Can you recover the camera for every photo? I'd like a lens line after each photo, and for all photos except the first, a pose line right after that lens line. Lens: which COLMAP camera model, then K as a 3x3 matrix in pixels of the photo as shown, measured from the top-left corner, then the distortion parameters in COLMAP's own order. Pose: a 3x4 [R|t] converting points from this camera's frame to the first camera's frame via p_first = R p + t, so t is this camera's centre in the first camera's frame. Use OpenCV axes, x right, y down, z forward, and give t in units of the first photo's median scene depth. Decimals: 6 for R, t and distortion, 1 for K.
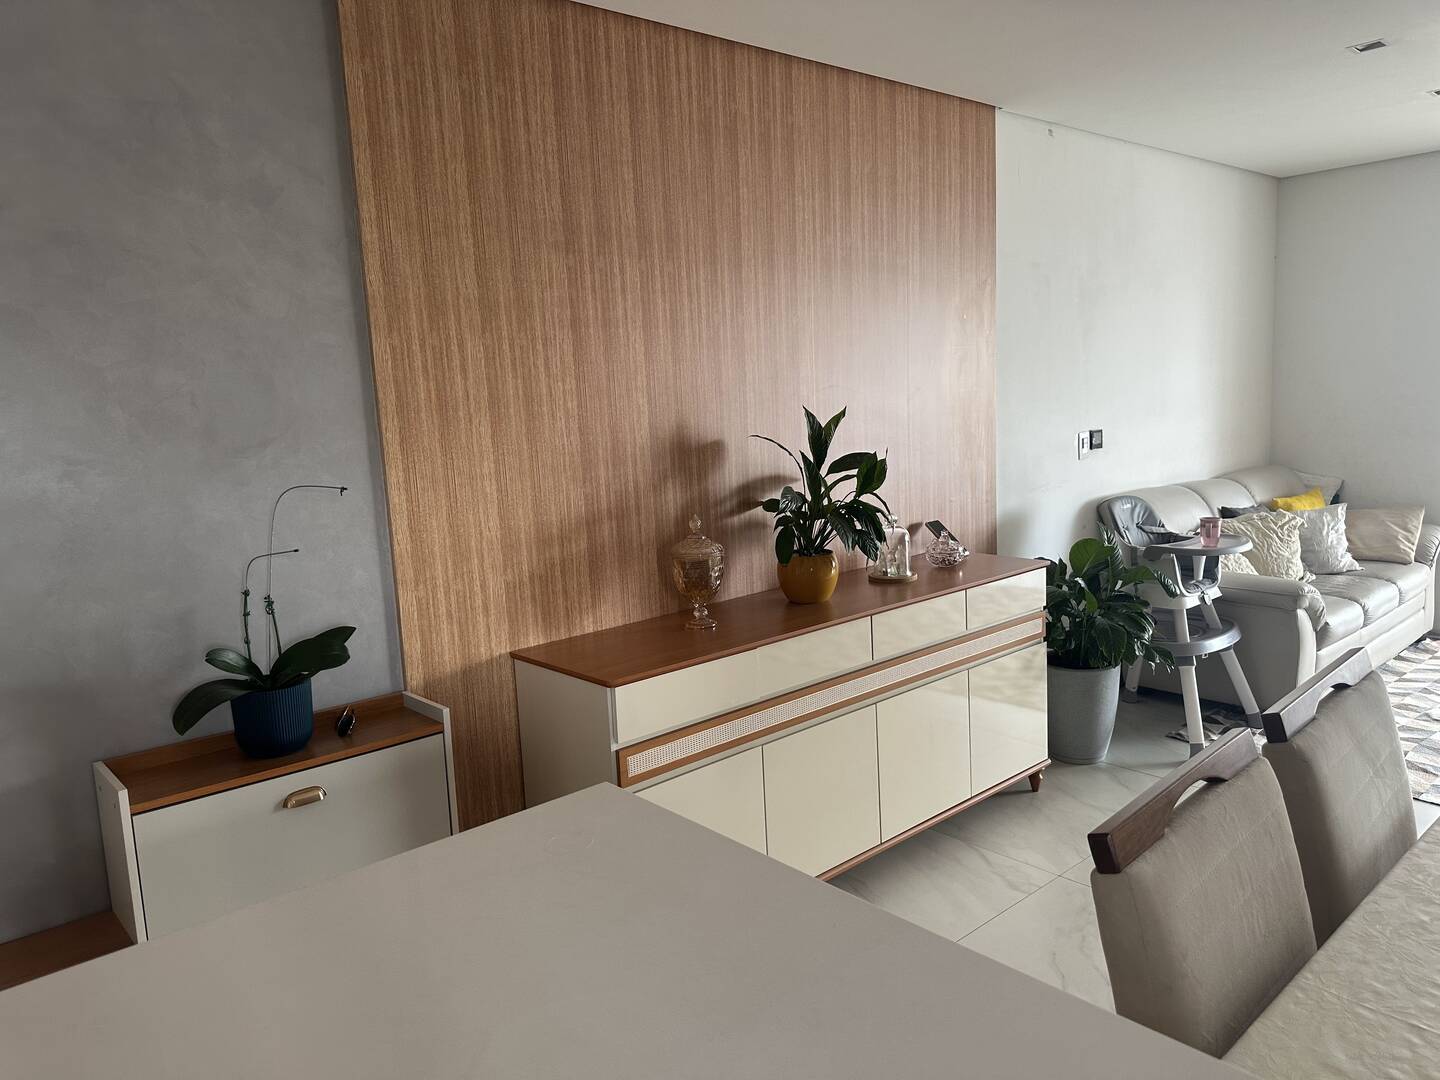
lens RADIAL K [[1013.0, 0, 726.3], [0, 1013.0, 546.1], [0, 0, 1]] dist [0.074080, -0.096994]
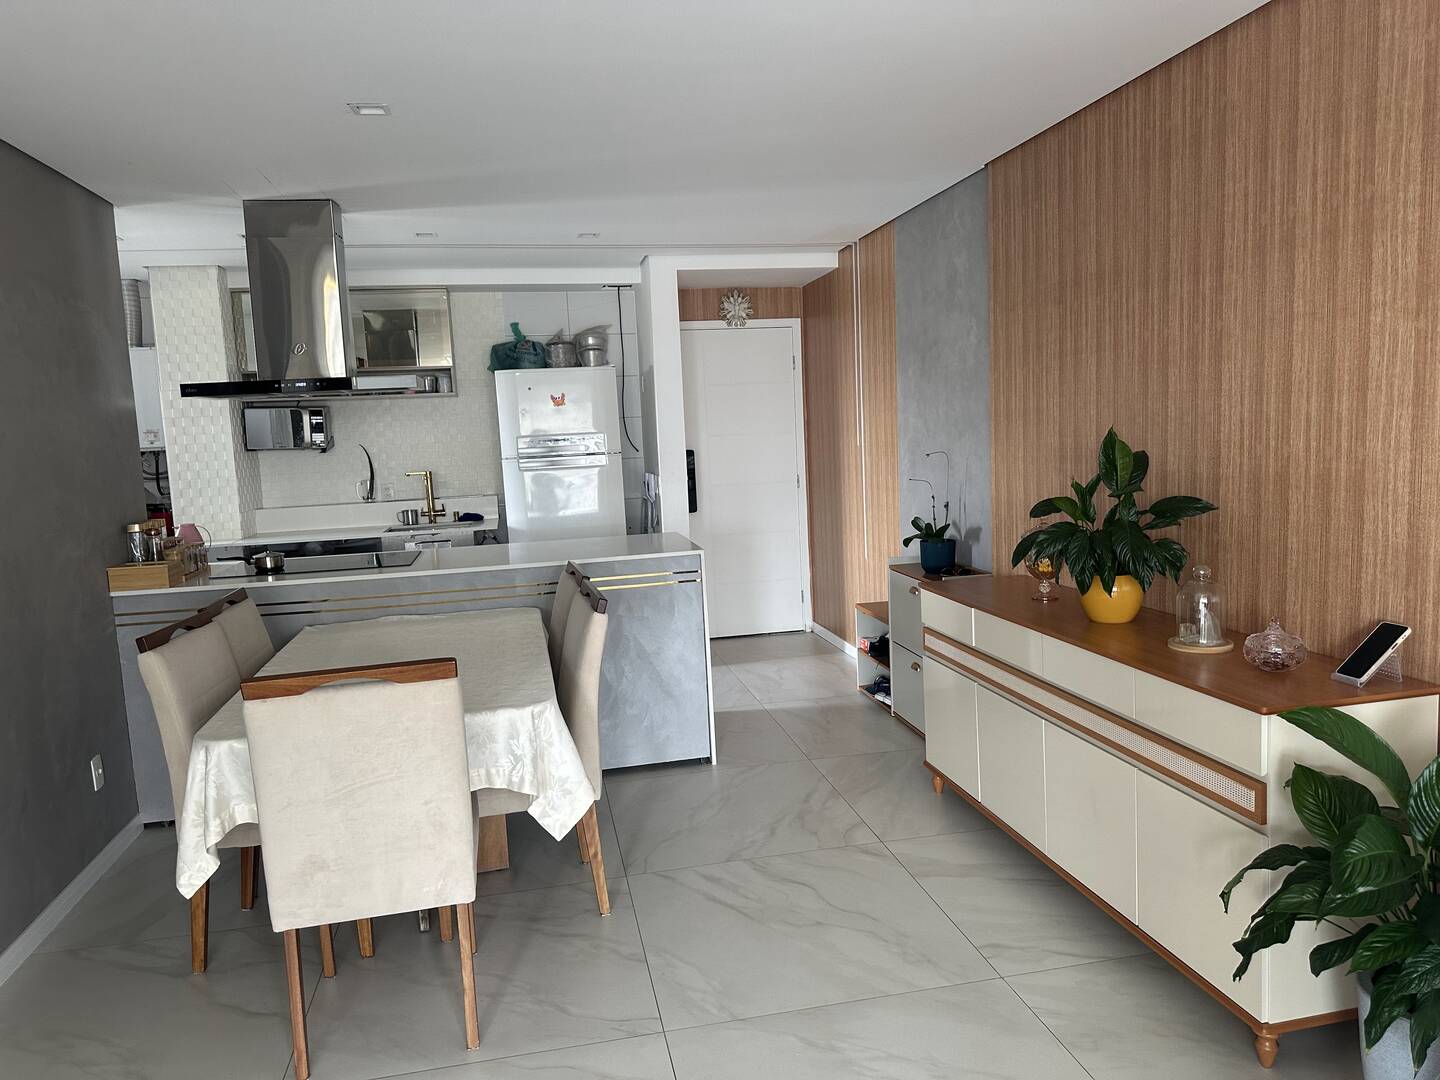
lens RADIAL K [[1013.0, 0, 711.0], [0, 1013.0, 539.8], [0, 0, 1]] dist [0.074080, -0.096994]
pose [[-0.508153, 0.168690, -0.844585, 1.226479], [-0.058002, 0.971702, 0.228977, -0.252463], [0.859311, 0.165343, -0.483989, 1.242439]]
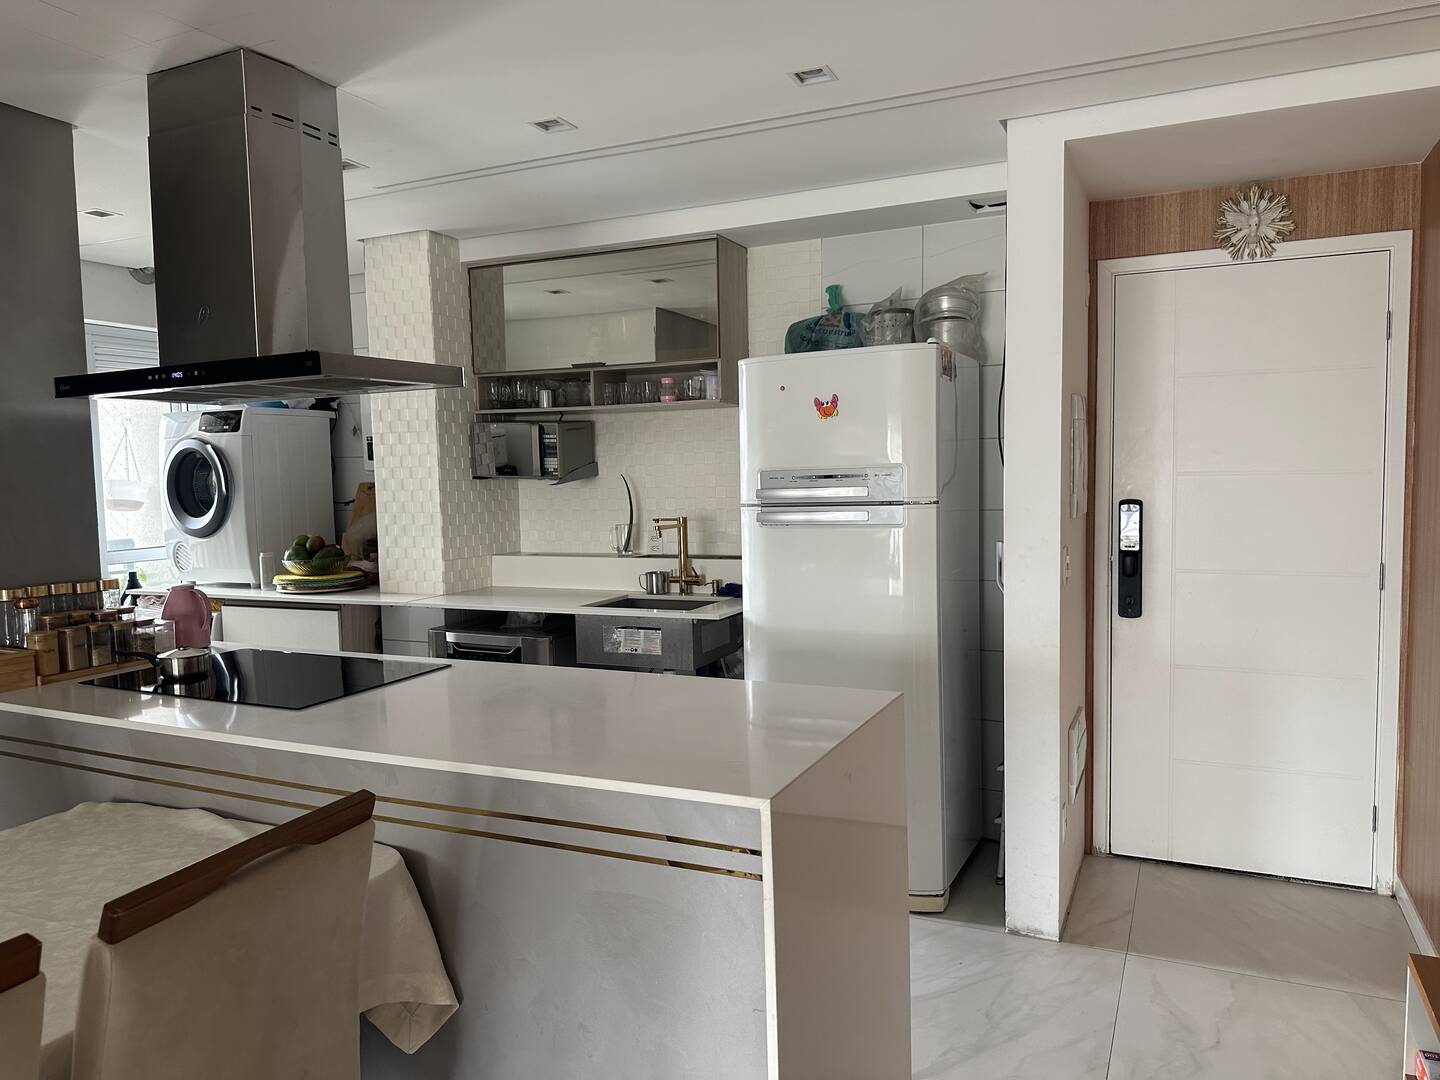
lens RADIAL K [[1013.0, 0, 711.6], [0, 1013.0, 545.0], [0, 0, 1]] dist [0.074080, -0.096994]
pose [[-0.920028, 0.098172, -0.379356, 0.173619], [0.008756, 0.973017, 0.230567, -0.153268], [0.391755, 0.208806, -0.896063, 0.957581]]
